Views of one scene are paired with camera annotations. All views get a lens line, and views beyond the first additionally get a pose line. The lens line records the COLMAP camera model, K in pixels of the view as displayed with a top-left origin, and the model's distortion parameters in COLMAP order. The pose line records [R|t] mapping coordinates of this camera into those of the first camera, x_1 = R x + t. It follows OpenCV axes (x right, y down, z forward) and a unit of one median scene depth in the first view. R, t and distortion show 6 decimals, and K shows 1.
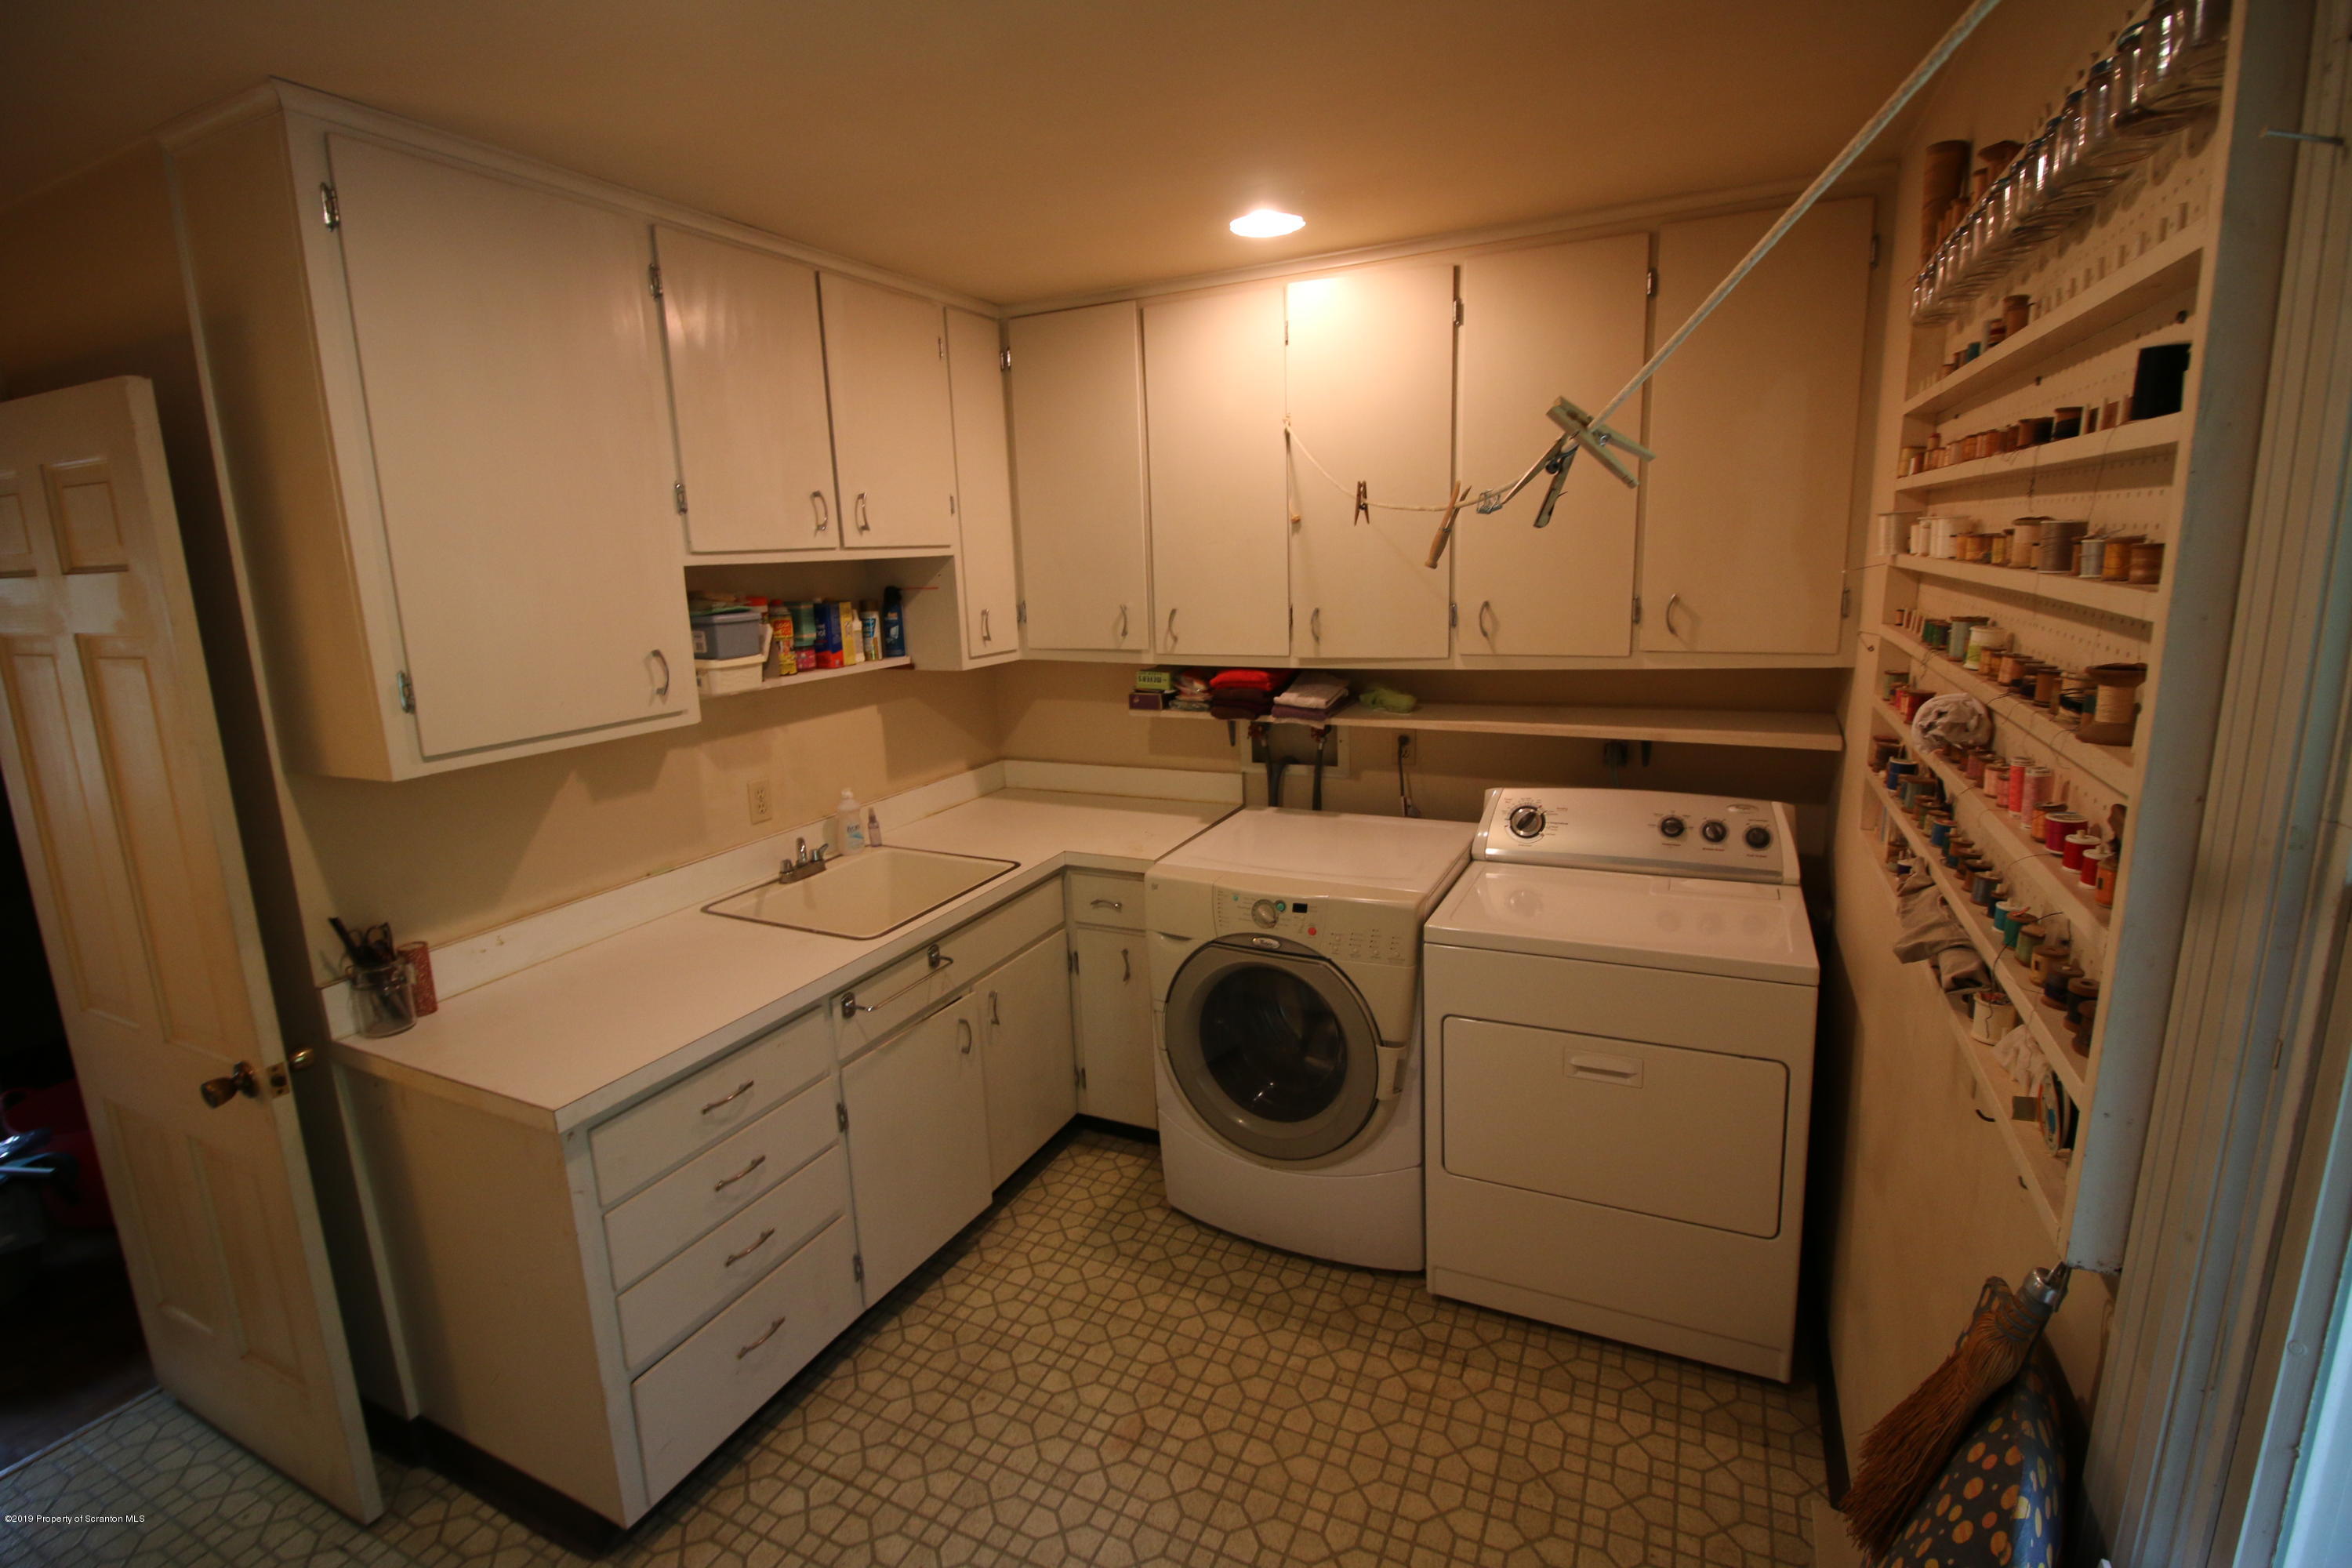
lens RADIAL K [[1072.8, 0, 1165.1], [0, 1072.8, 762.1], [0, 0, 1]] dist [-0.011232, -0.000250]
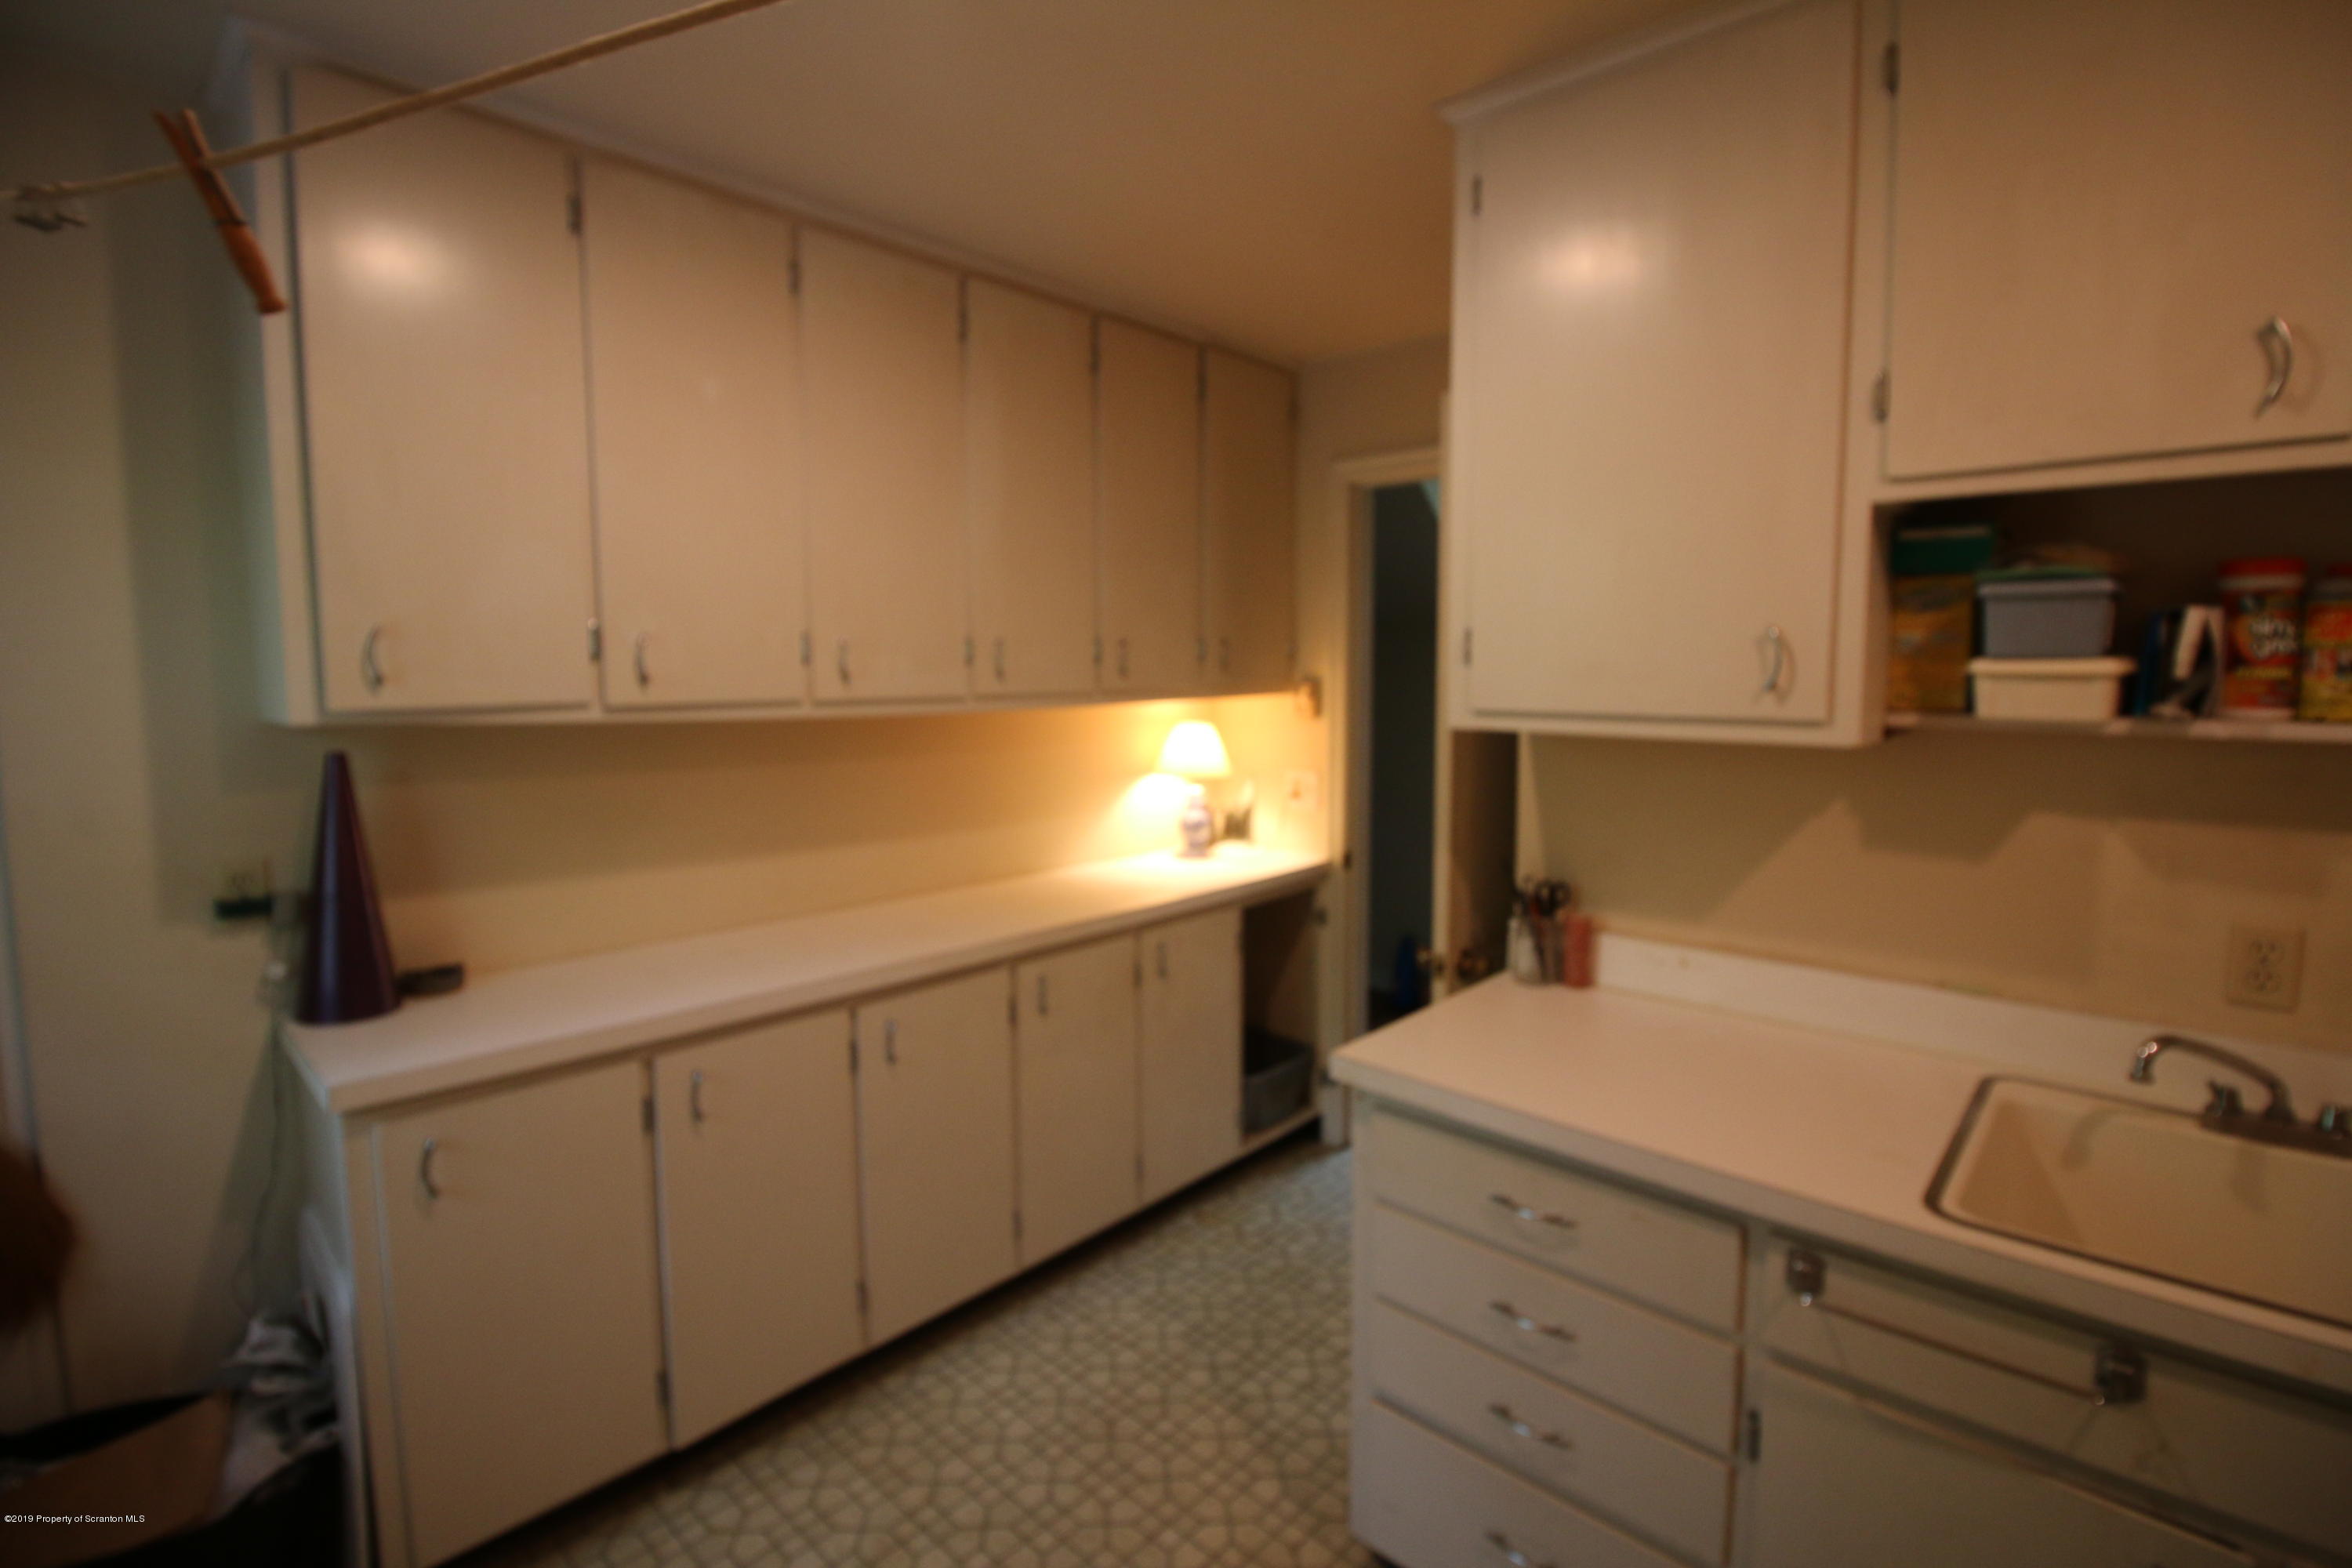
lens RADIAL K [[1072.8, 0, 1165.1], [0, 1072.8, 762.1], [0, 0, 1]] dist [-0.011232, -0.000250]
pose [[-0.297838, 0.119164, -0.947150, 0.295848], [-0.173530, 0.968889, 0.176467, -0.068478], [0.938712, 0.216917, -0.267894, 0.777680]]
